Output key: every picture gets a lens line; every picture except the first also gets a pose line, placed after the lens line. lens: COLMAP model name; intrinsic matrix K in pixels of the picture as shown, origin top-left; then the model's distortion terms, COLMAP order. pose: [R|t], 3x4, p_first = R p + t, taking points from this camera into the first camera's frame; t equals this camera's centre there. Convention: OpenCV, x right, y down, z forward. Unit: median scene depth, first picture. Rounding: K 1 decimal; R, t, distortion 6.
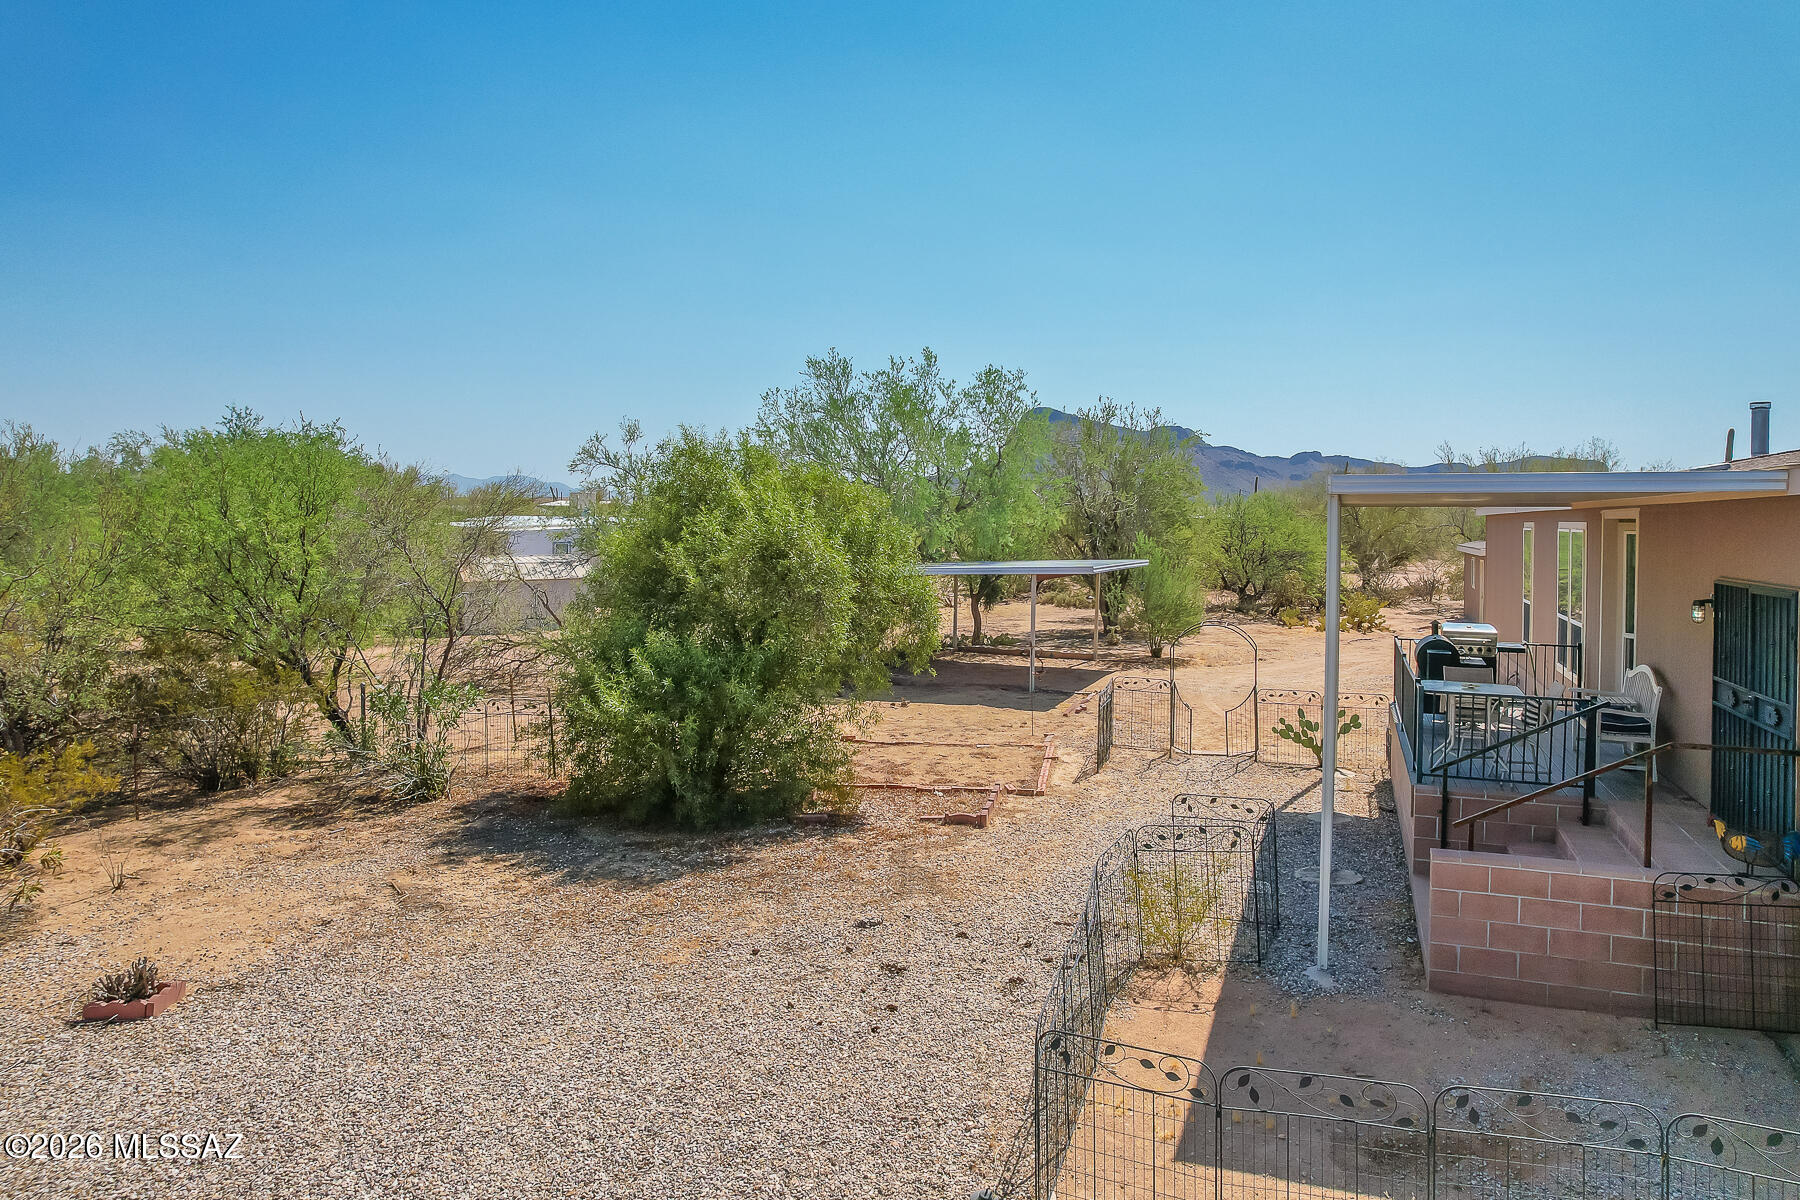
lens RADIAL K [[1162.1, 0, 951.0], [0, 1162.1, 553.5], [0, 0, 1]] dist [-0.078906, 0.068692]
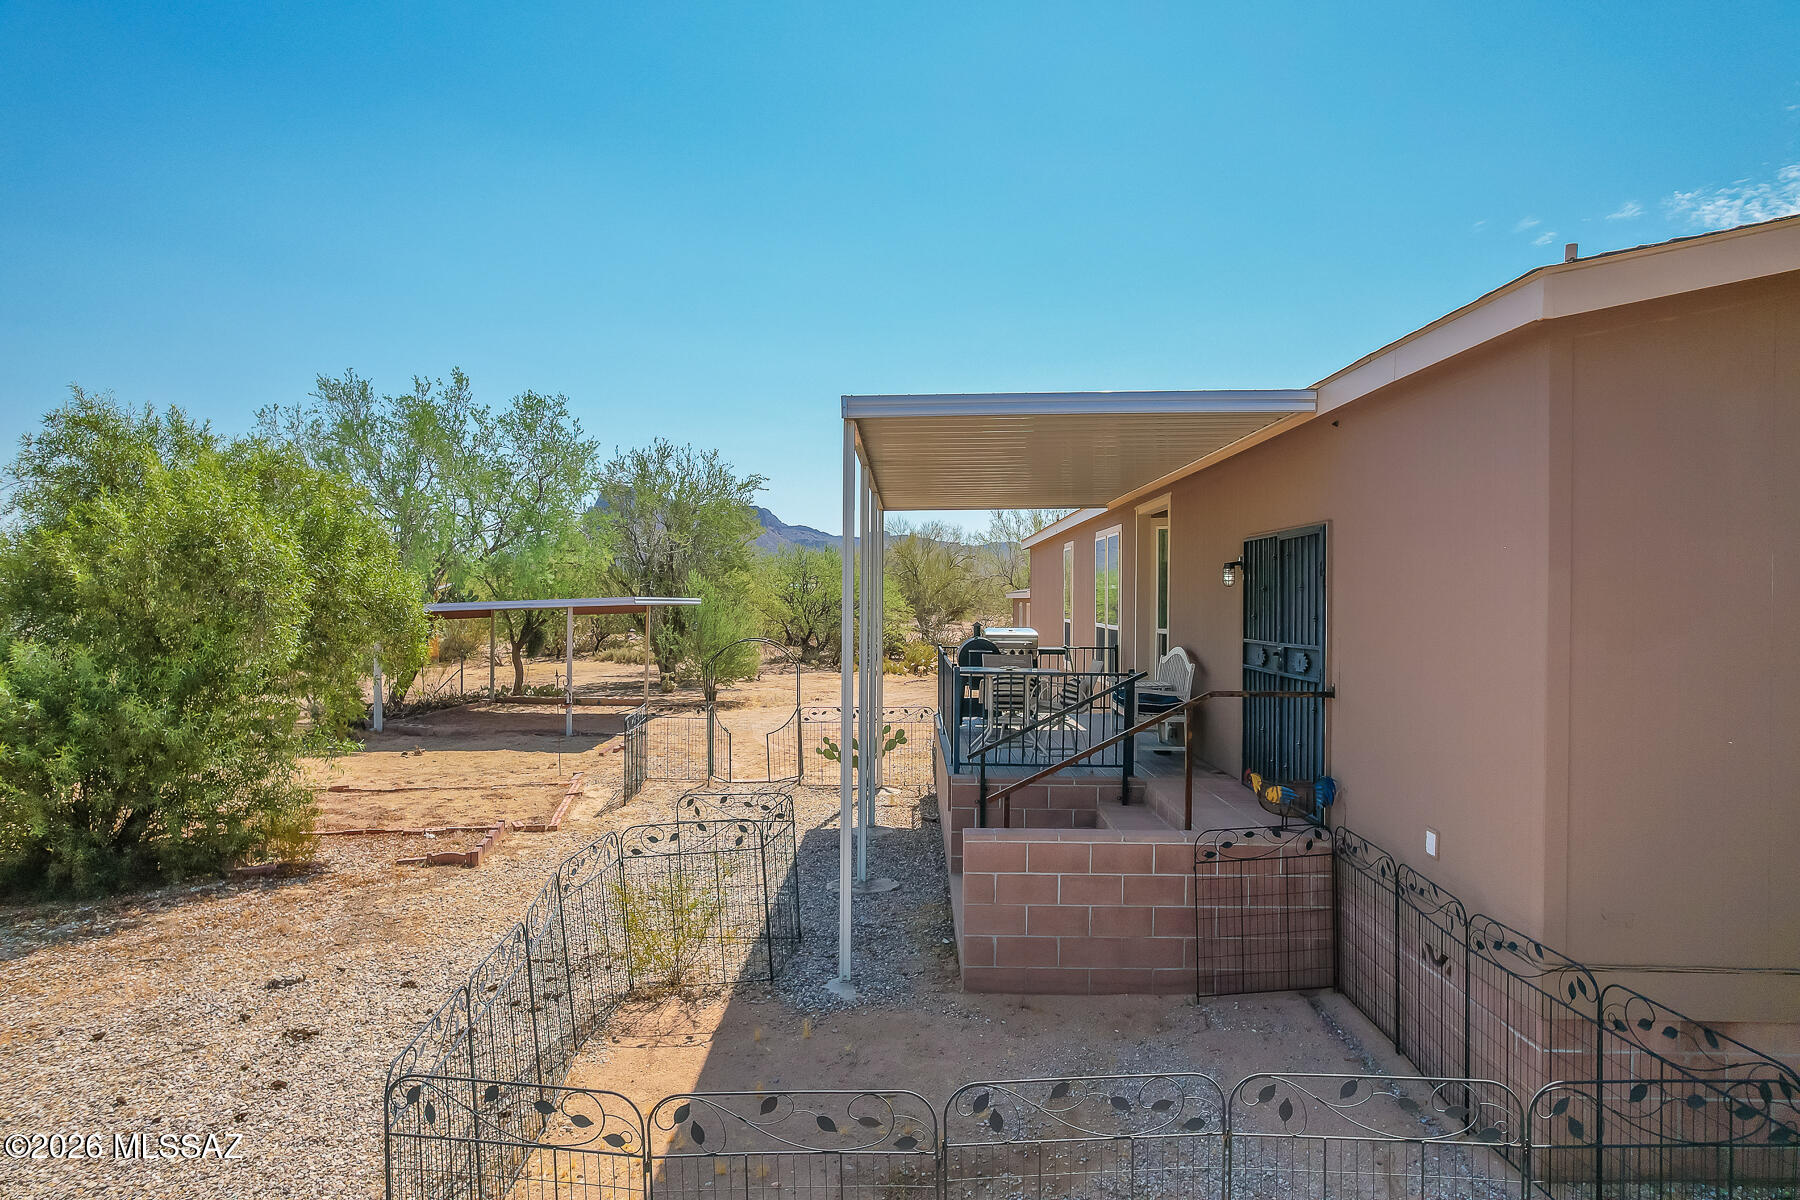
lens RADIAL K [[1162.1, 0, 888.7], [0, 1162.1, 638.9], [0, 0, 1]] dist [-0.078906, 0.068692]
pose [[0.951862, -0.014405, 0.306188, 0.067889], [0.010207, 0.999831, 0.015310, 0.068342], [-0.306356, -0.011447, 0.951848, 0.127306]]
